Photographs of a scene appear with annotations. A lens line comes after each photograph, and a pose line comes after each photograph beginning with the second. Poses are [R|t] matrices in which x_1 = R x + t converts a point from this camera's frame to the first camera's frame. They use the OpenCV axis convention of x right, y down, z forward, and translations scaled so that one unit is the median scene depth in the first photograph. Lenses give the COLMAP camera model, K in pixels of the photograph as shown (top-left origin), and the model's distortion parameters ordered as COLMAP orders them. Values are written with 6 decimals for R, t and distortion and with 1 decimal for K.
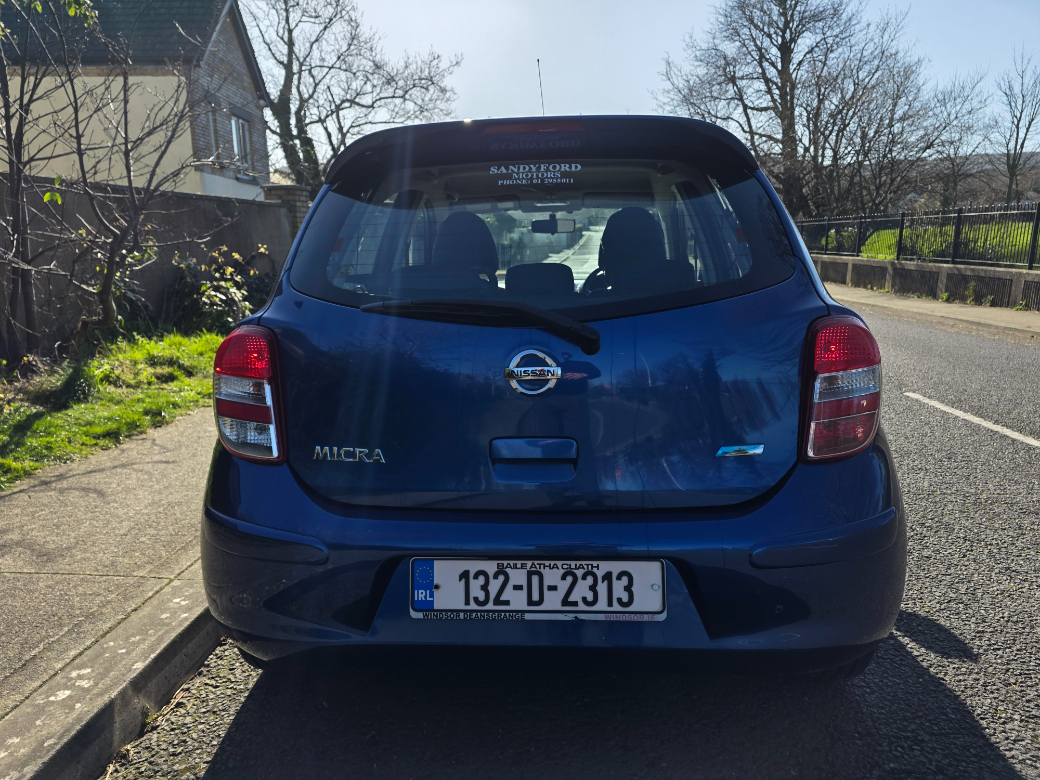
lens RADIAL K [[726.2, 0, 515.9], [0, 726.2, 392.2], [0, 0, 1]] dist [0.006322, 0.000189]
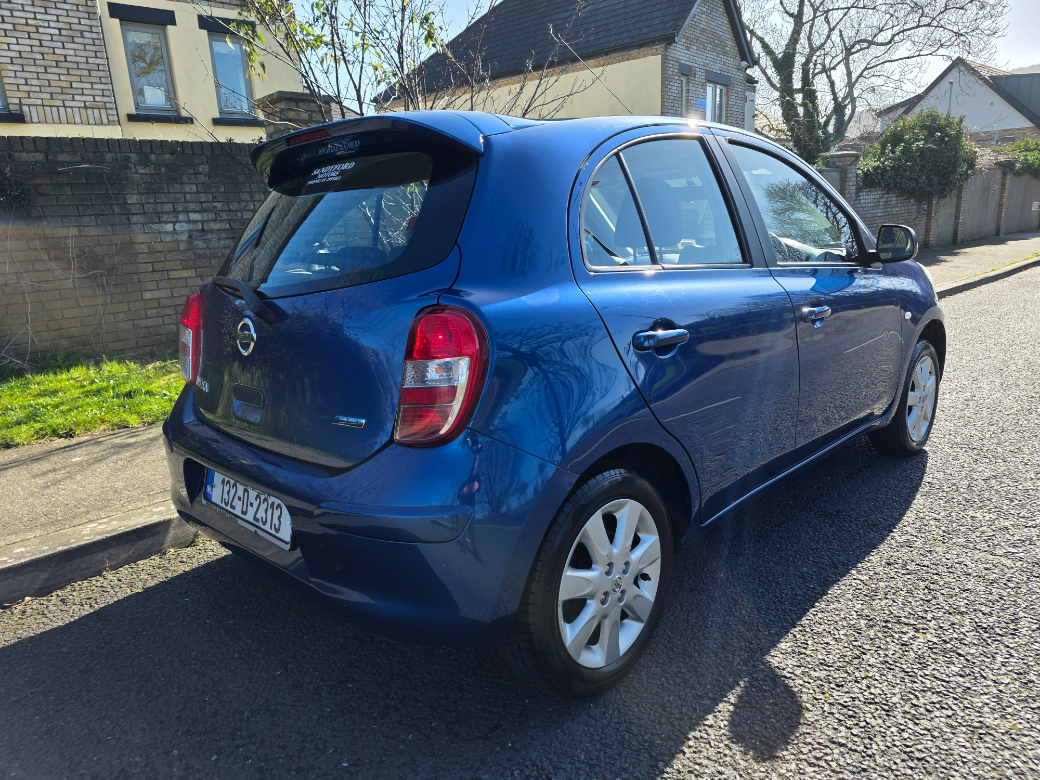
lens RADIAL K [[726.2, 0, 515.9], [0, 726.2, 392.2], [0, 0, 1]] dist [0.006322, 0.000189]
pose [[0.742695, 0.125615, -0.657742, 0.137185], [-0.089896, 0.992060, 0.087956, -0.009450], [0.663568, -0.006196, 0.748090, 0.038922]]
